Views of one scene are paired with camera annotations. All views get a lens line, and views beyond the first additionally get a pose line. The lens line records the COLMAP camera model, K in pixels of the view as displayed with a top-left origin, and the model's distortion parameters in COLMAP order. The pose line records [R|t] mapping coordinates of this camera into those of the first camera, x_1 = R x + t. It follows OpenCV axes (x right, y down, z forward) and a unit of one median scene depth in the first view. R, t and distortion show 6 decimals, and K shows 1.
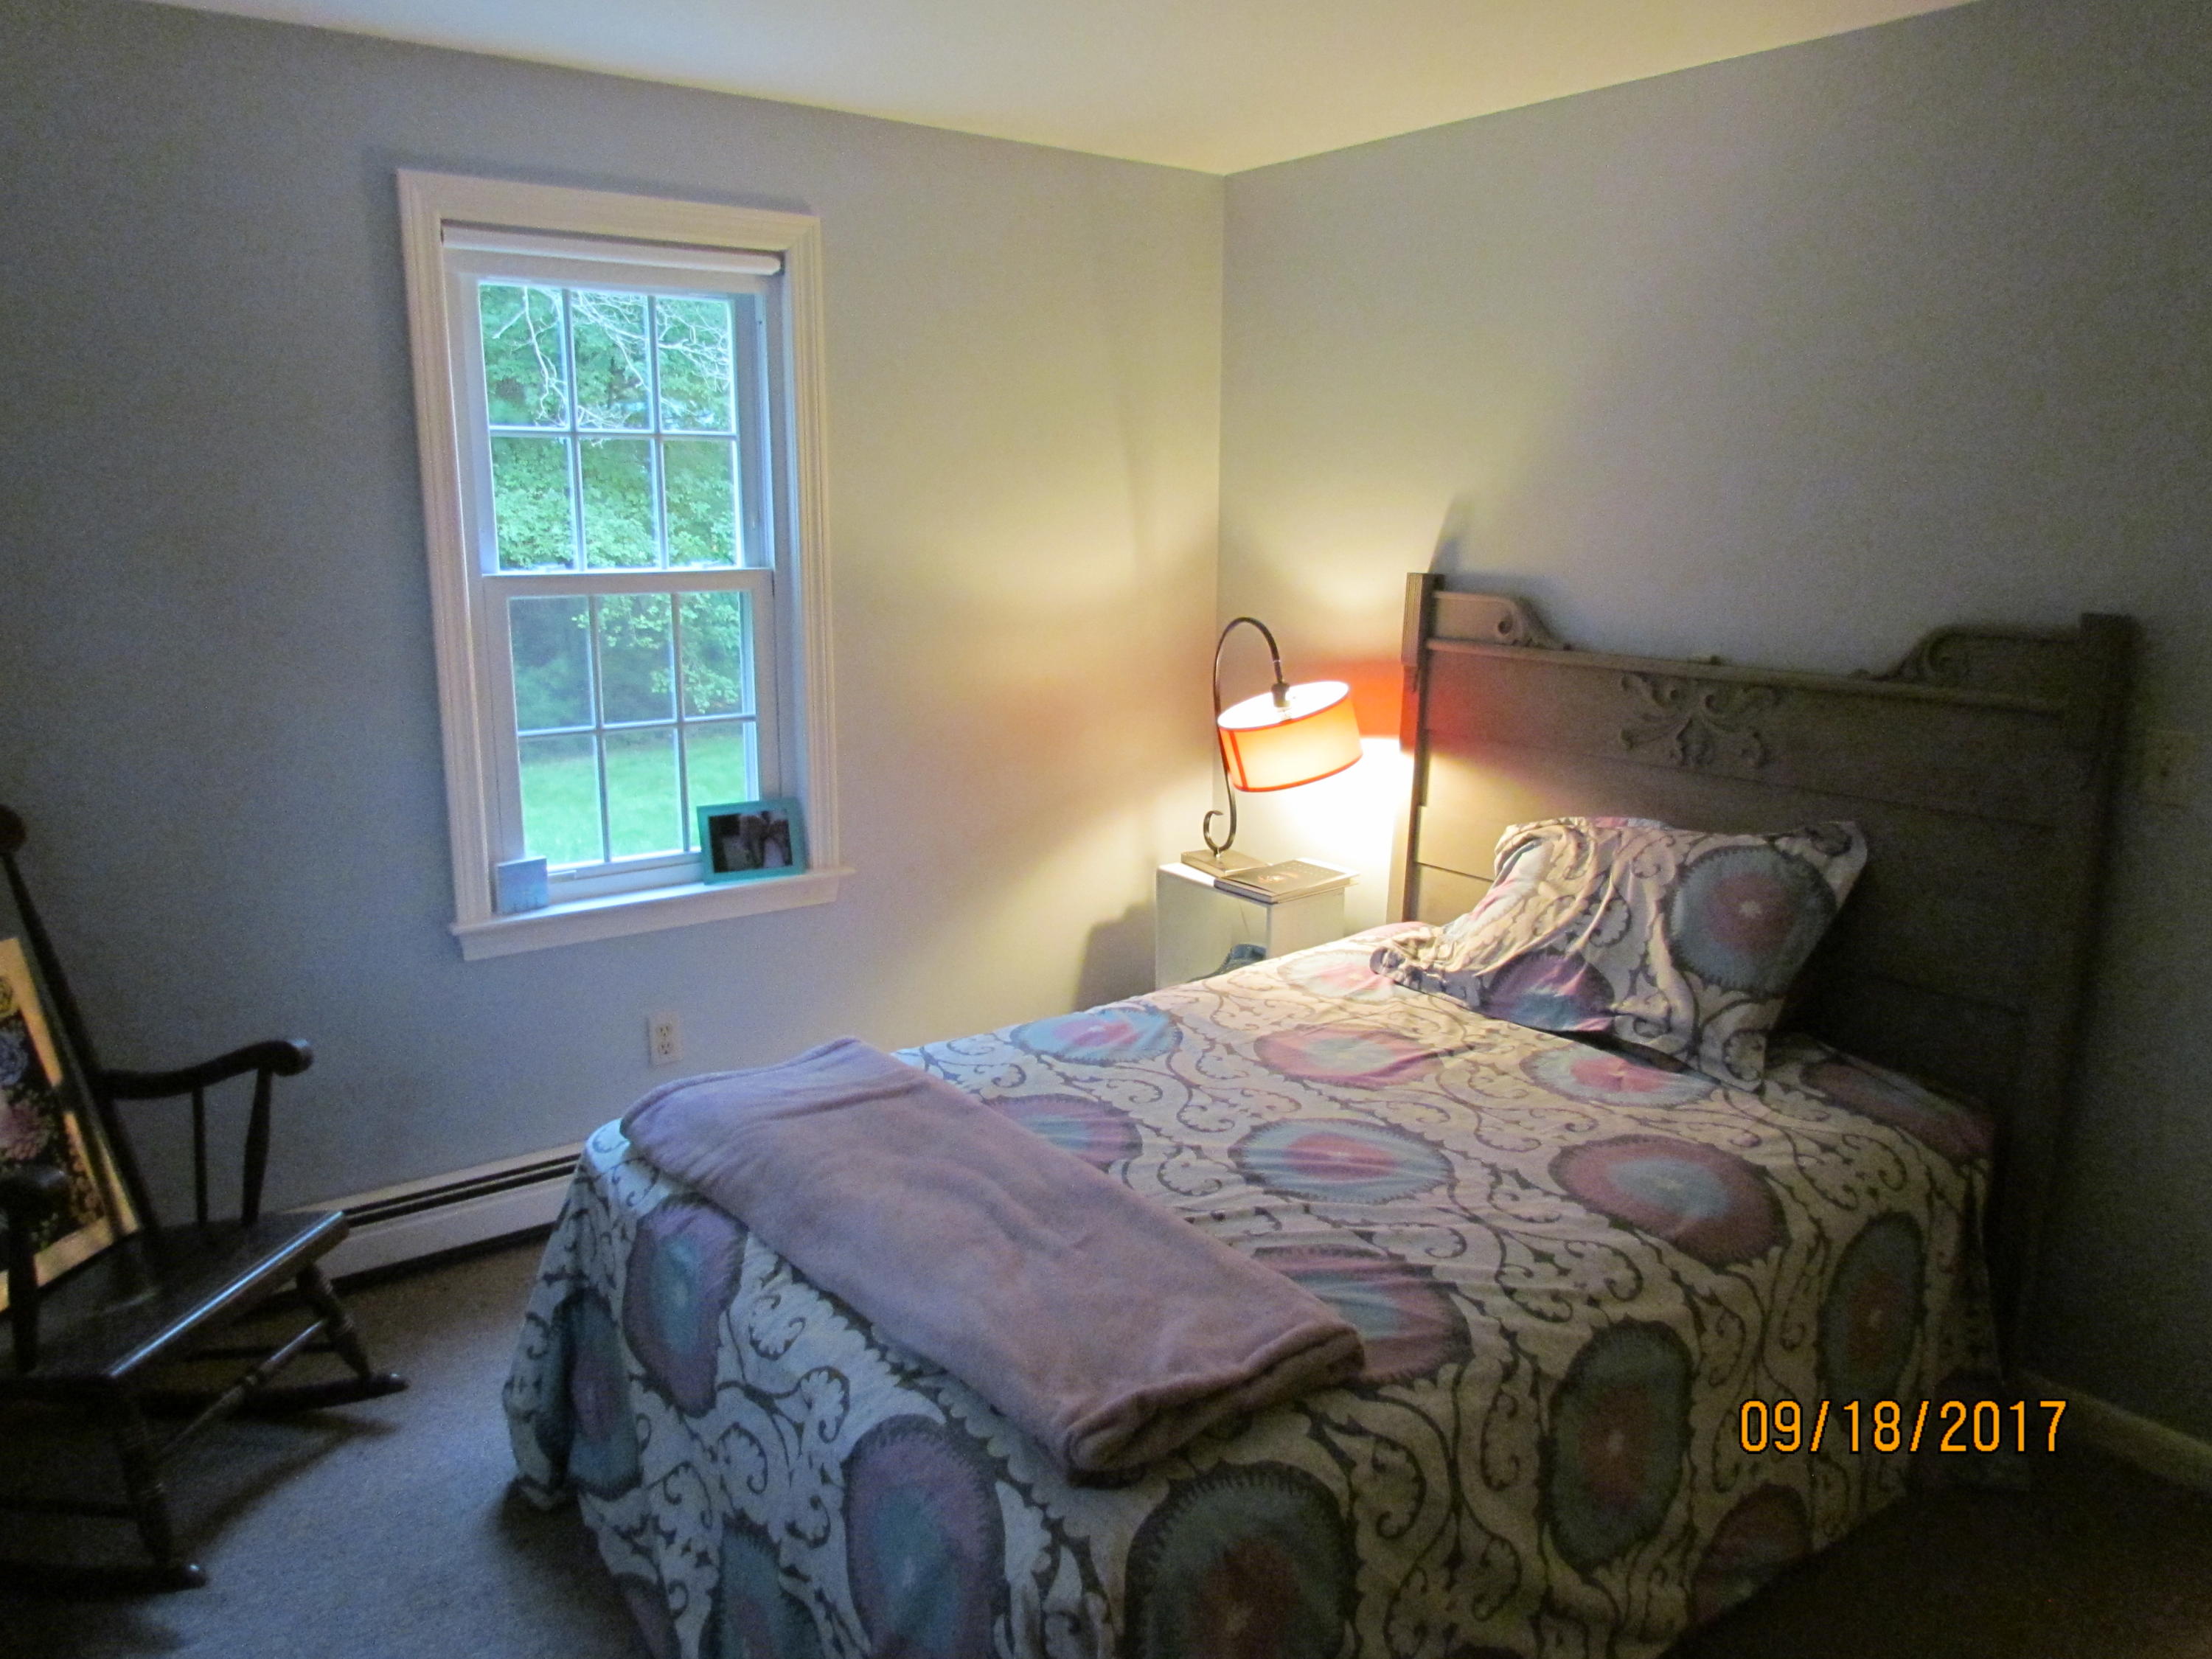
lens RADIAL K [[1567.4, 0, 1102.0], [0, 1567.4, 831.2], [0, 0, 1]] dist [-0.029332, 0.010974]
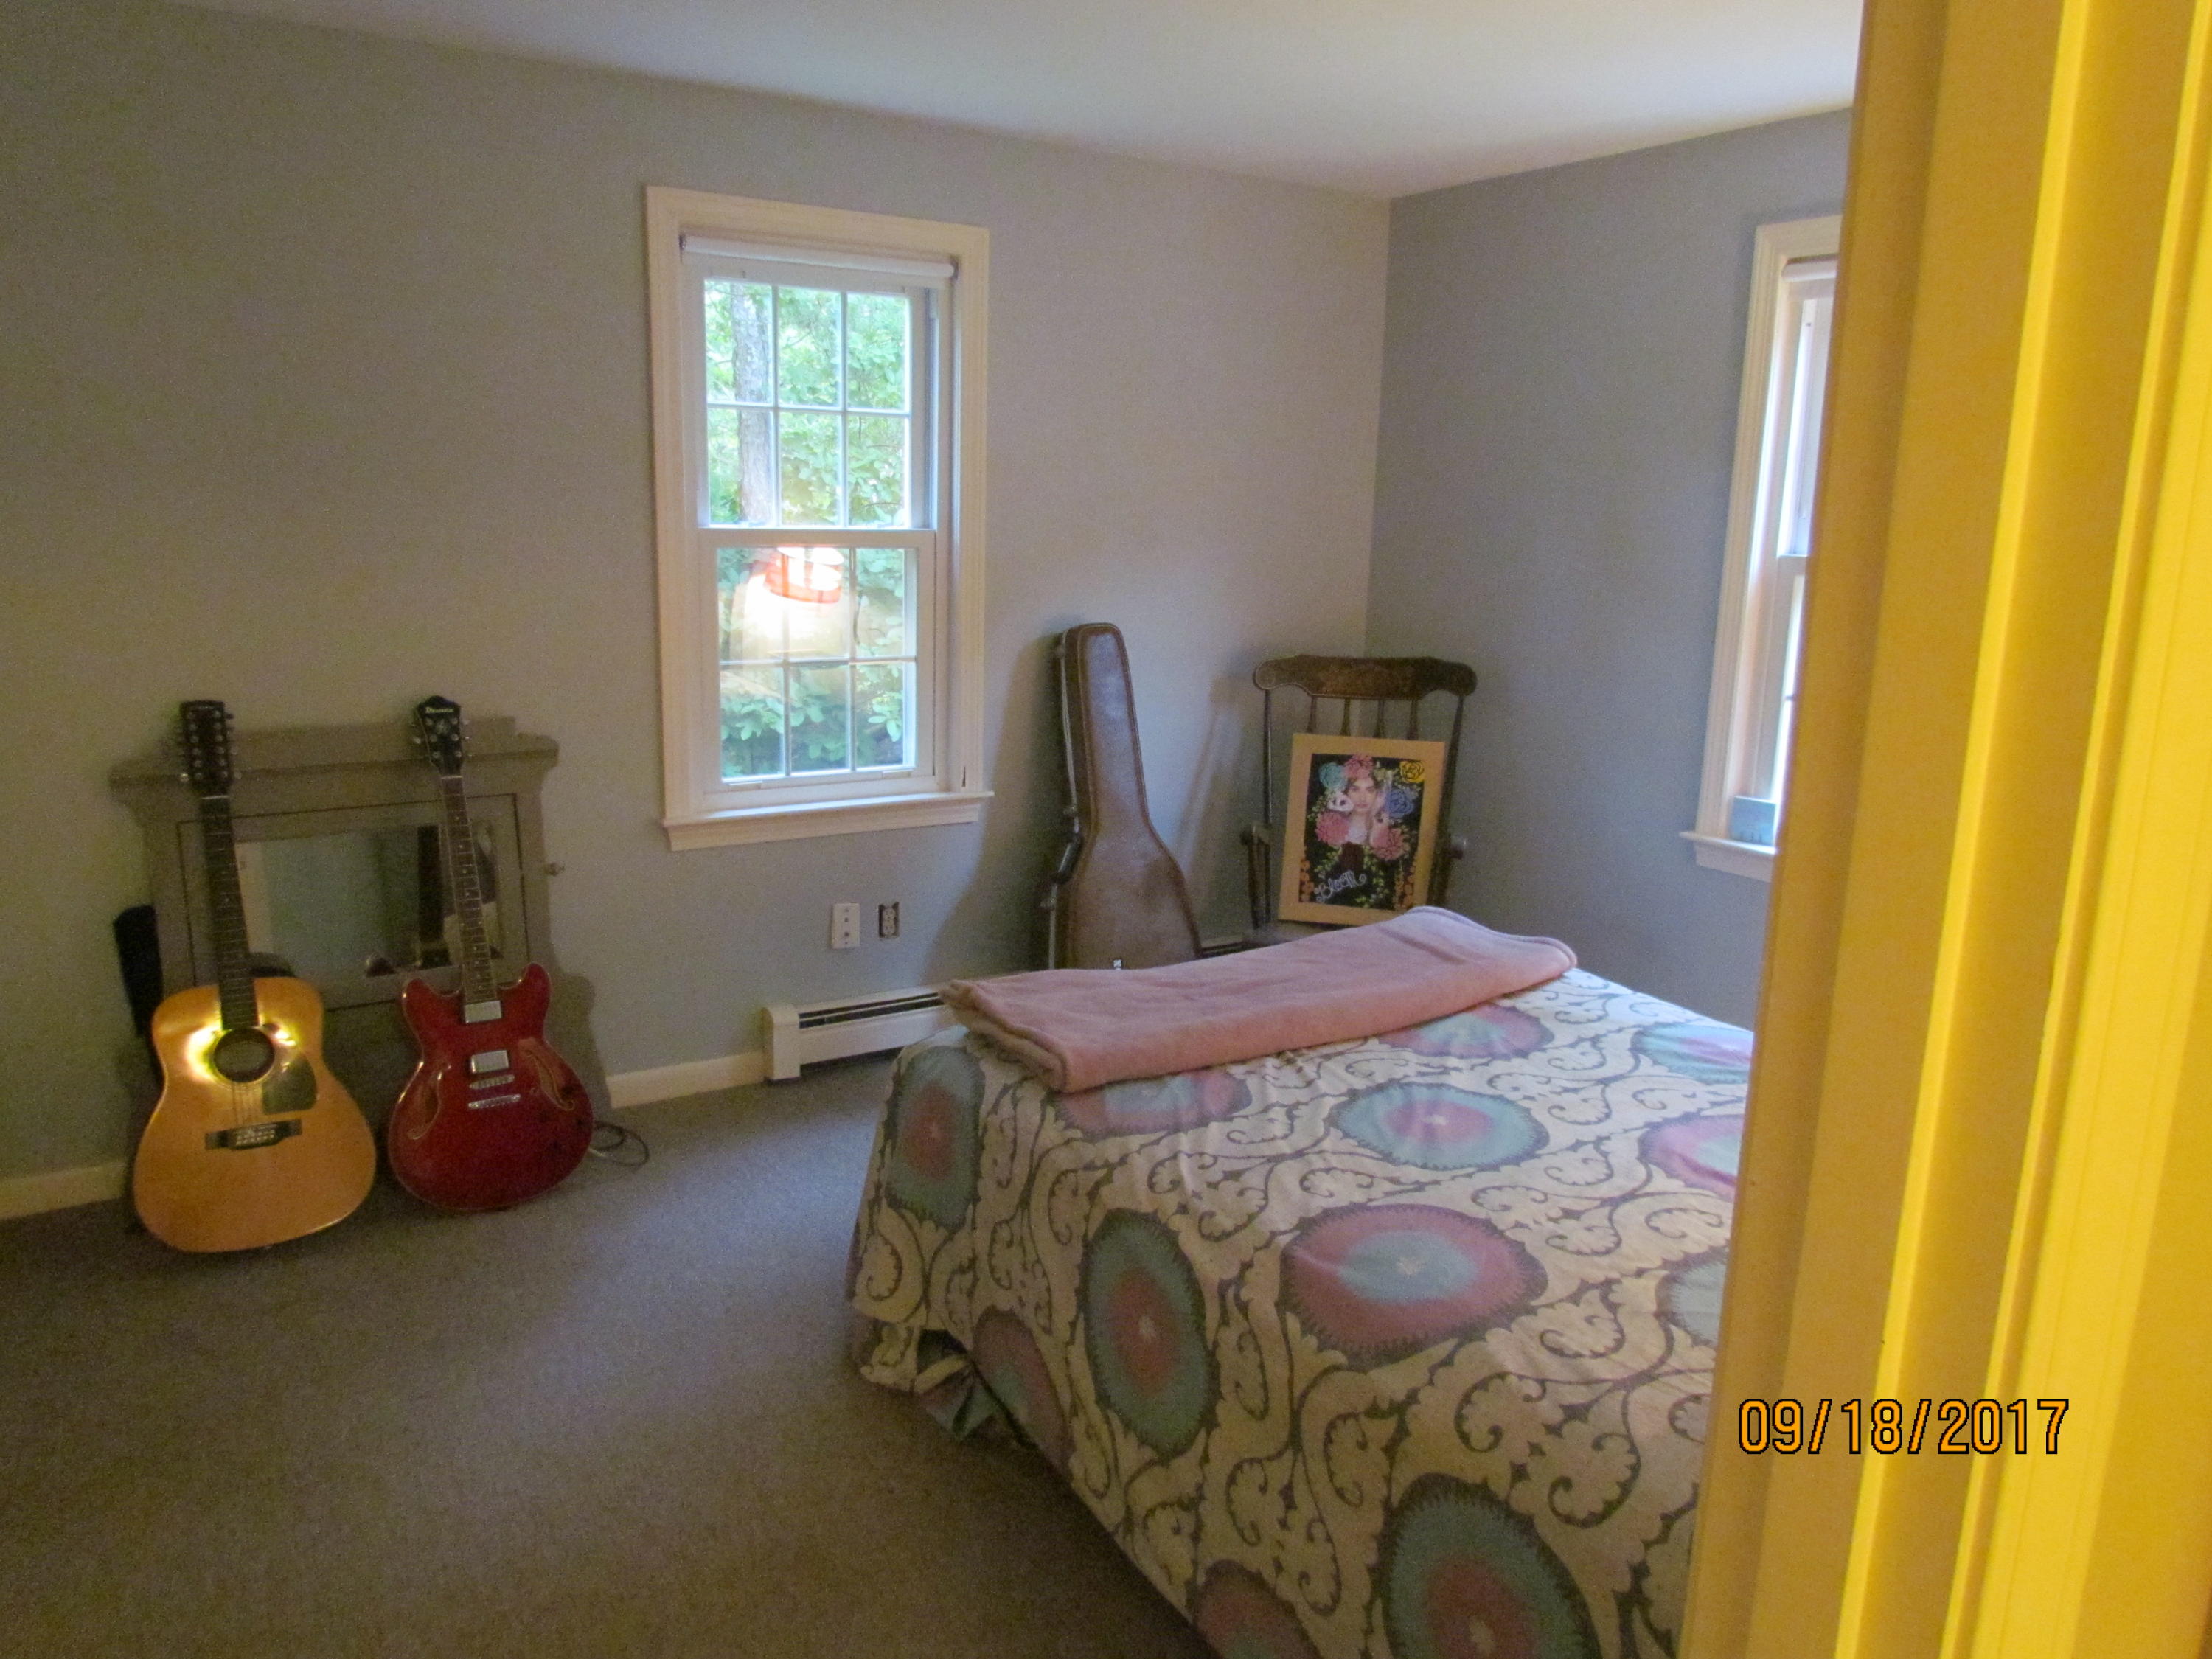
lens RADIAL K [[1567.4, 0, 1102.7], [0, 1567.4, 828.6], [0, 0, 1]] dist [-0.029332, 0.010974]
pose [[-0.075226, 0.205908, -0.975676, 1.147618], [-0.229640, 0.948572, 0.217893, -0.145311], [0.970364, 0.240445, -0.024073, 0.794079]]
